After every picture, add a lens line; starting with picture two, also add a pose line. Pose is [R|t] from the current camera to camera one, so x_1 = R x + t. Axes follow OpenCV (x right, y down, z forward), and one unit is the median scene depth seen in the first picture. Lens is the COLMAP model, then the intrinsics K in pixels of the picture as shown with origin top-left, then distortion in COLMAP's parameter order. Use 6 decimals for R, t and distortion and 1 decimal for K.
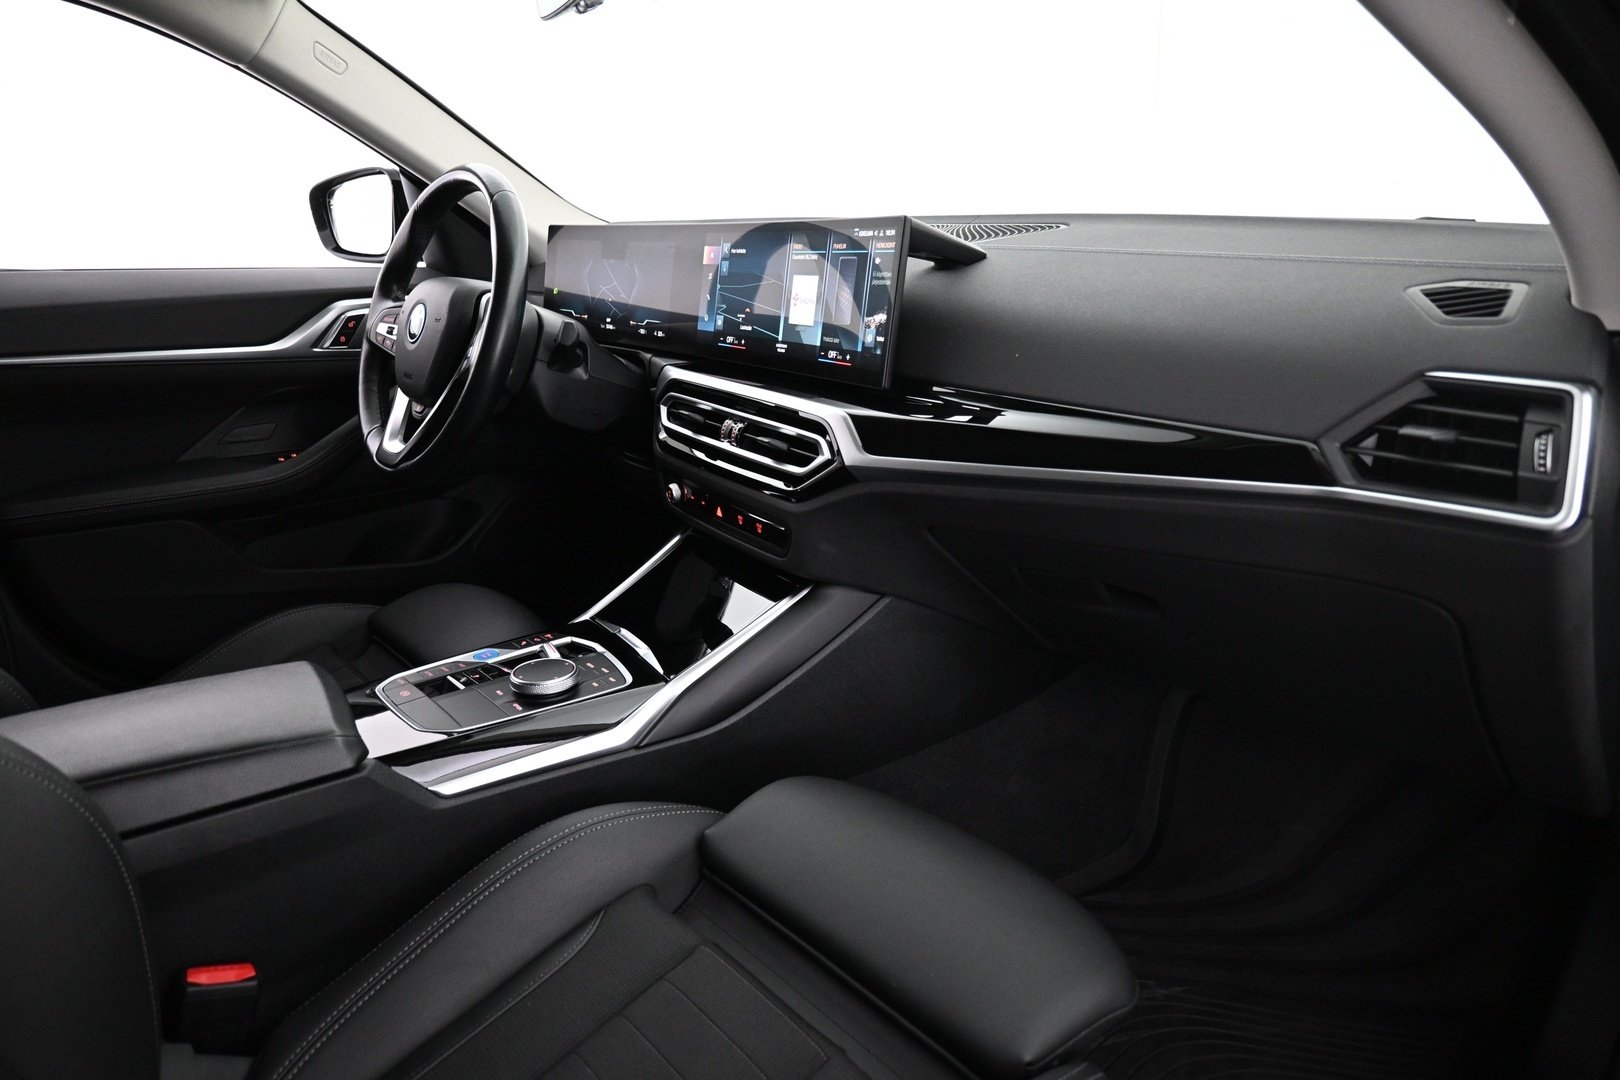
lens RADIAL K [[1094.1, 0, 810.0], [0, 1094.1, 540.0], [0, 0, 1]] dist [0.001416, -0.002441]
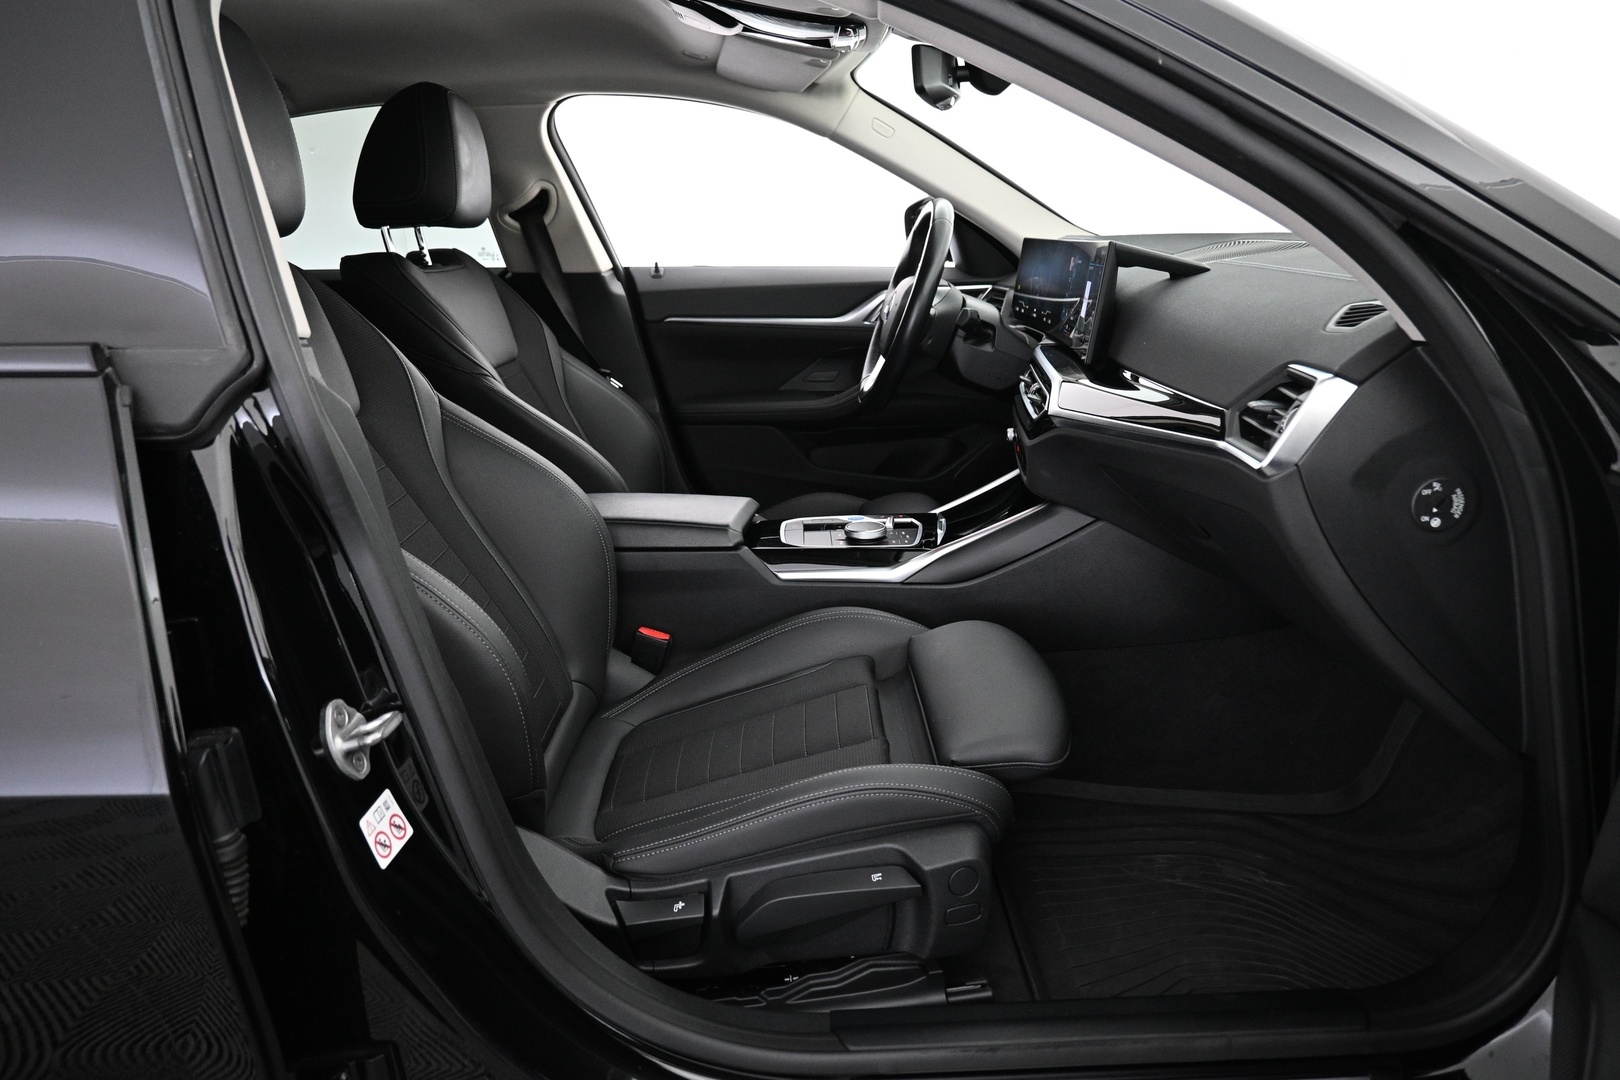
lens RADIAL K [[1094.1, 0, 810.0], [0, 1094.1, 540.0], [0, 0, 1]] dist [0.001416, -0.002441]
pose [[0.784623, 0.166390, -0.597228, 0.581298], [-0.162229, 0.984850, 0.061250, 0.049179], [0.598371, 0.048829, 0.799730, -0.285250]]
